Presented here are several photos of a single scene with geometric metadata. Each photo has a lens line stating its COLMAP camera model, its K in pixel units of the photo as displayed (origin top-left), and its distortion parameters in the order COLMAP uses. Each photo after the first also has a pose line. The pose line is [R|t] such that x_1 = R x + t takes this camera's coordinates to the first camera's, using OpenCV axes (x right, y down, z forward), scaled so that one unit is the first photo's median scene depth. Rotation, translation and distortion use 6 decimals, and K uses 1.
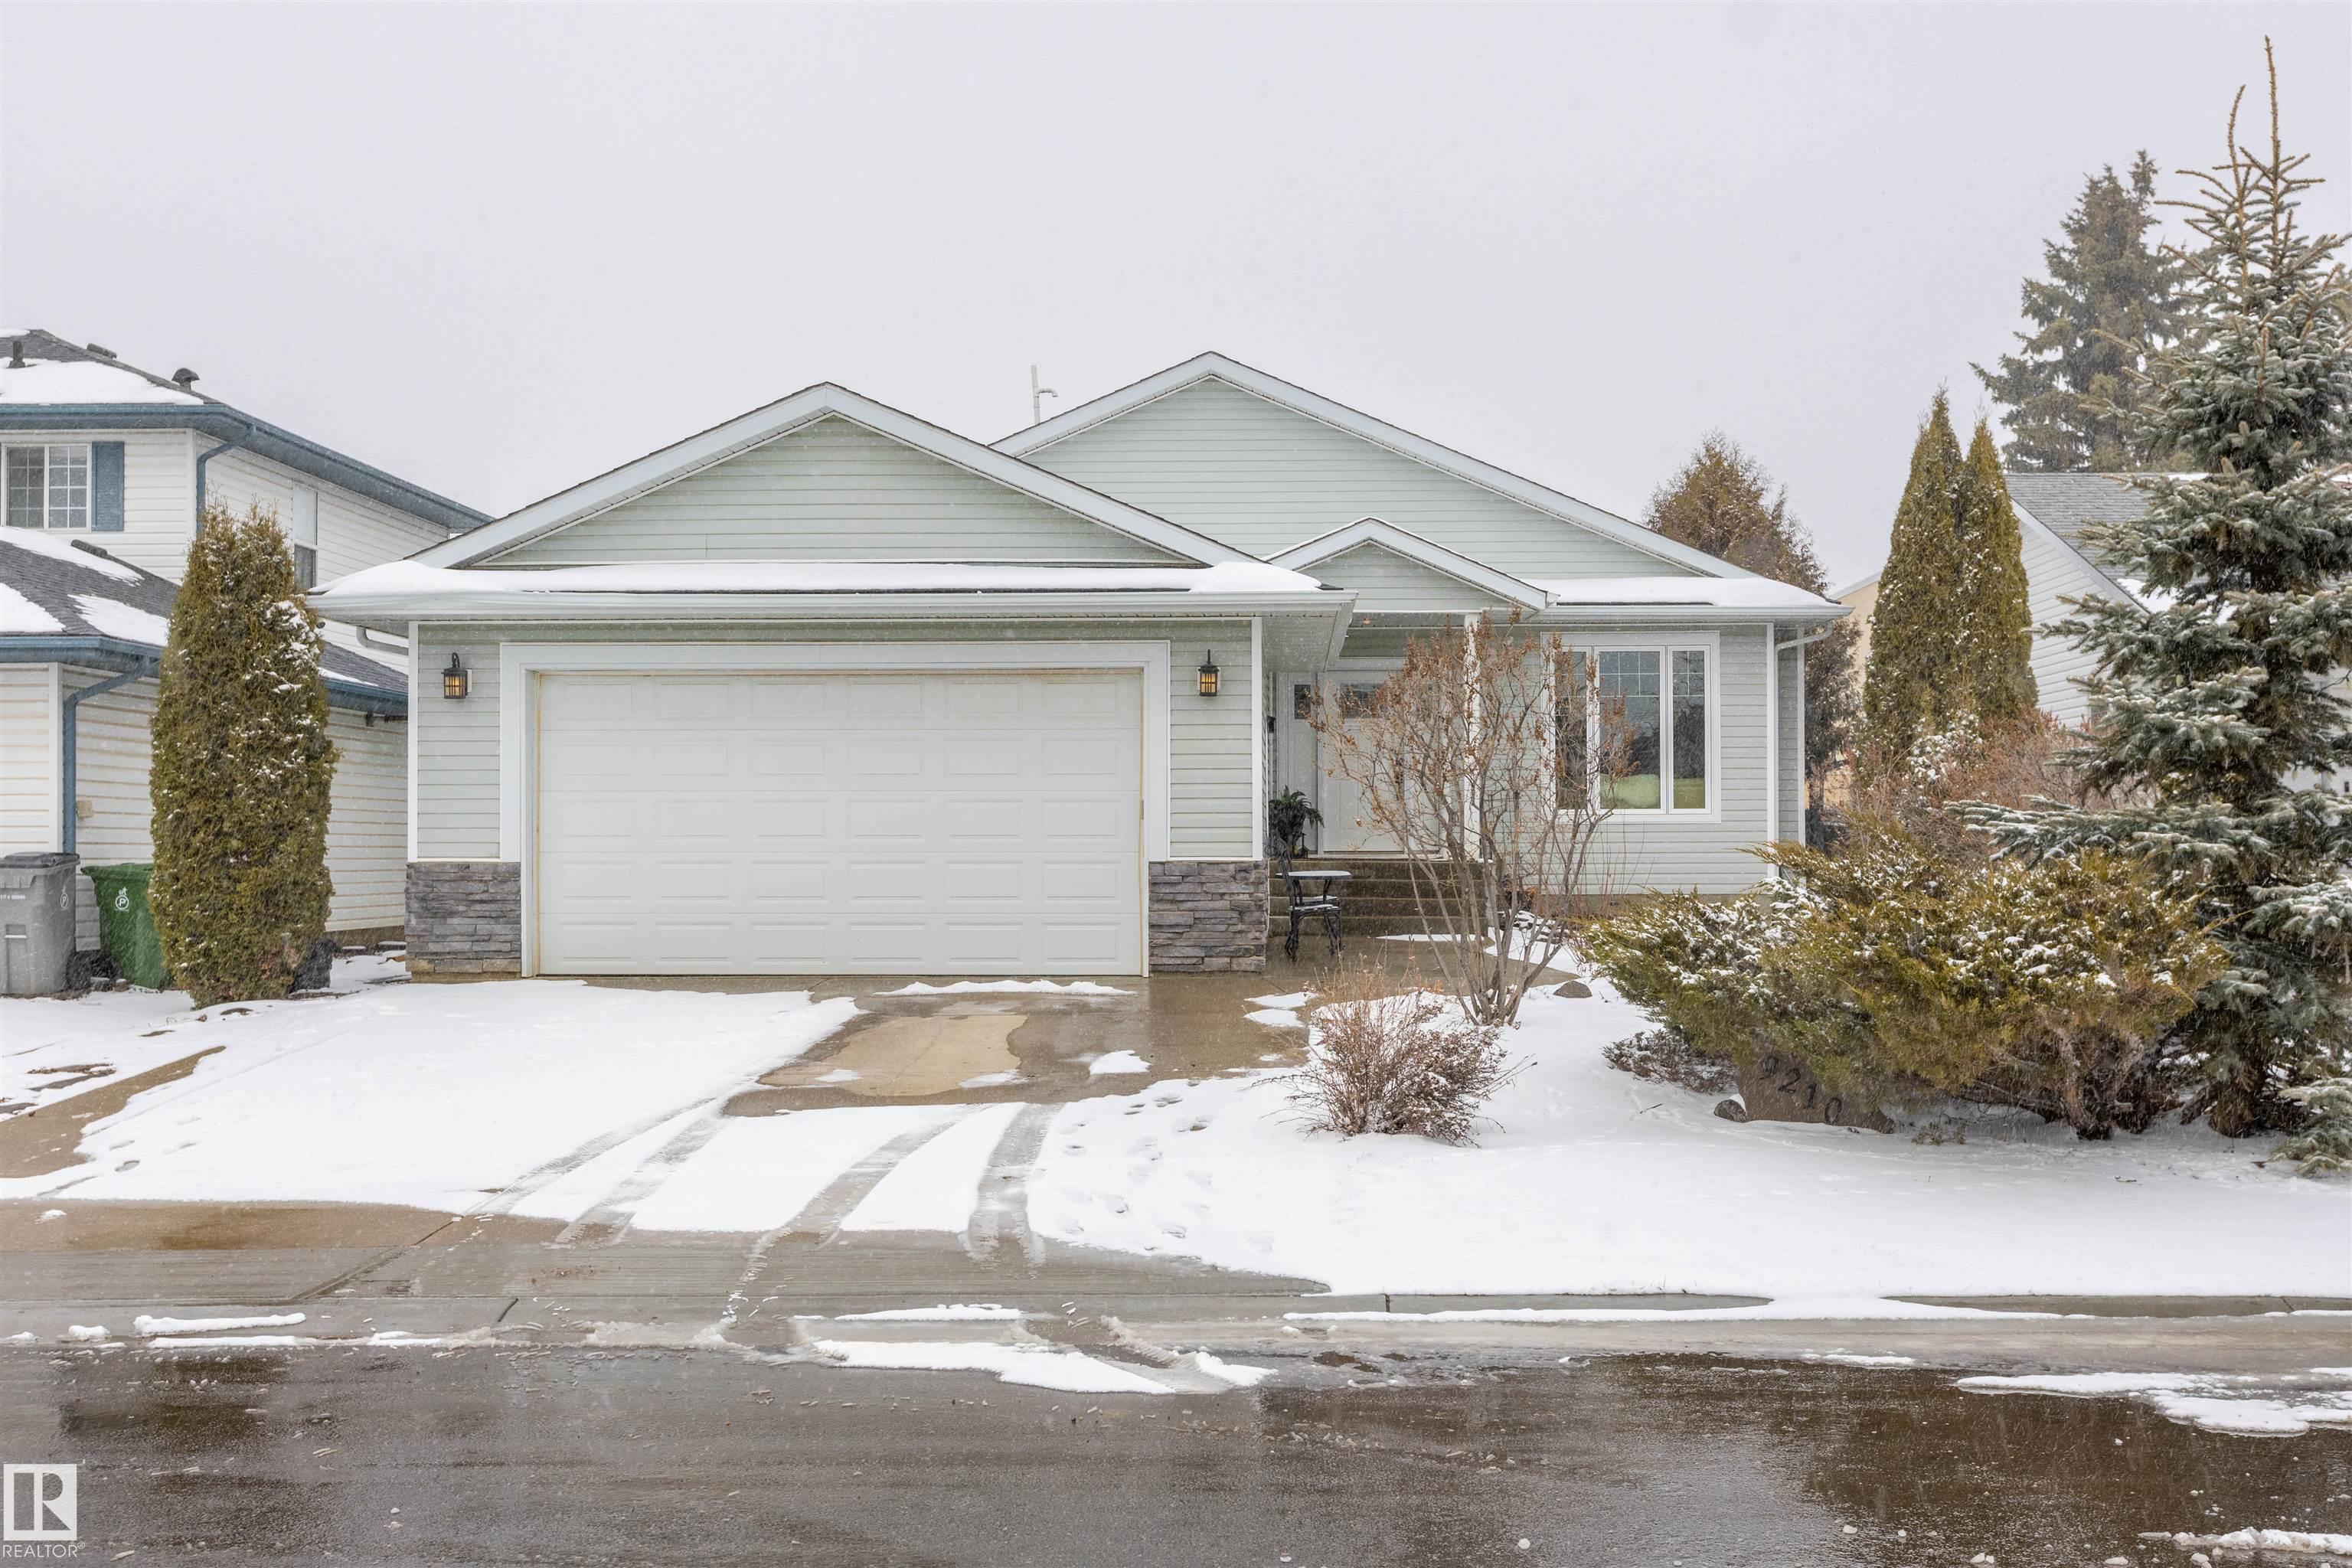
lens RADIAL K [[2372.4, 0, 1175.0], [0, 2372.4, 786.9], [0, 0, 1]] dist [-0.008183, 0.000000]
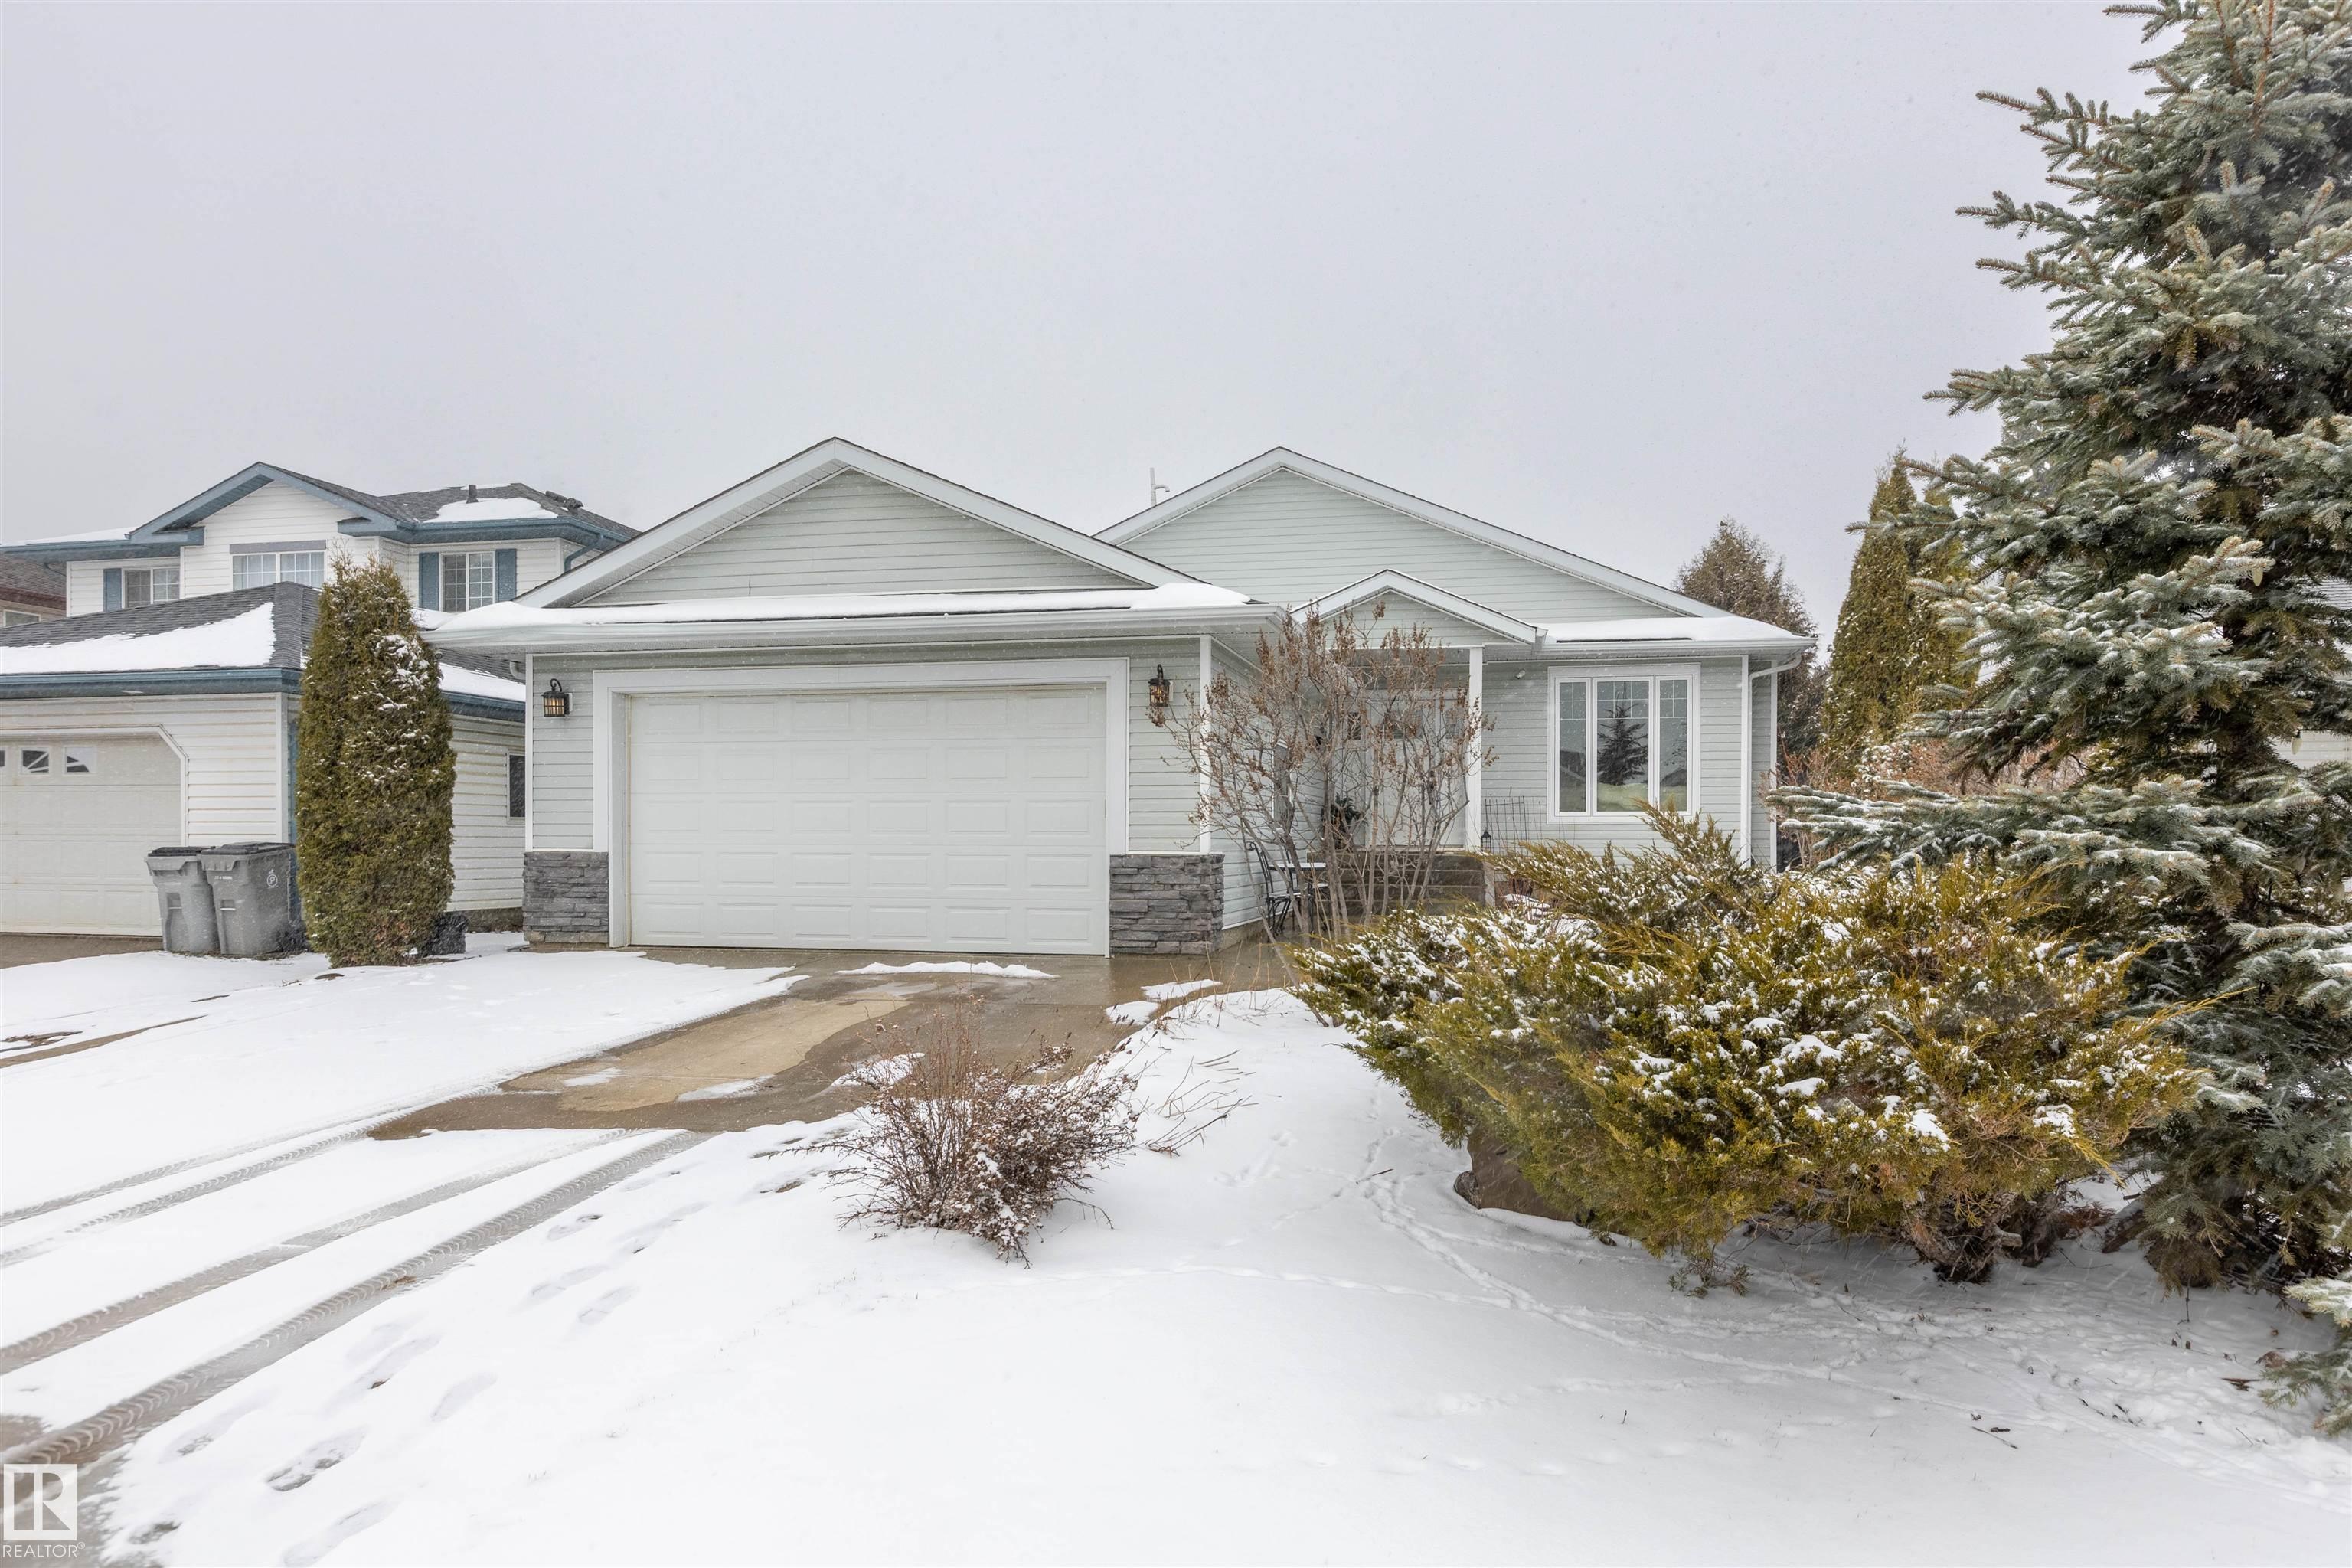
lens RADIAL K [[1420.2, 0, 1206.4], [0, 1420.2, 839.4], [0, 0, 1]] dist [0.000166, -0.002892]
pose [[0.985063, 0.004106, -0.172143, 0.150099], [0.000295, 0.999674, 0.025531, 0.006978], [0.172192, -0.025200, 0.984741, 0.347051]]
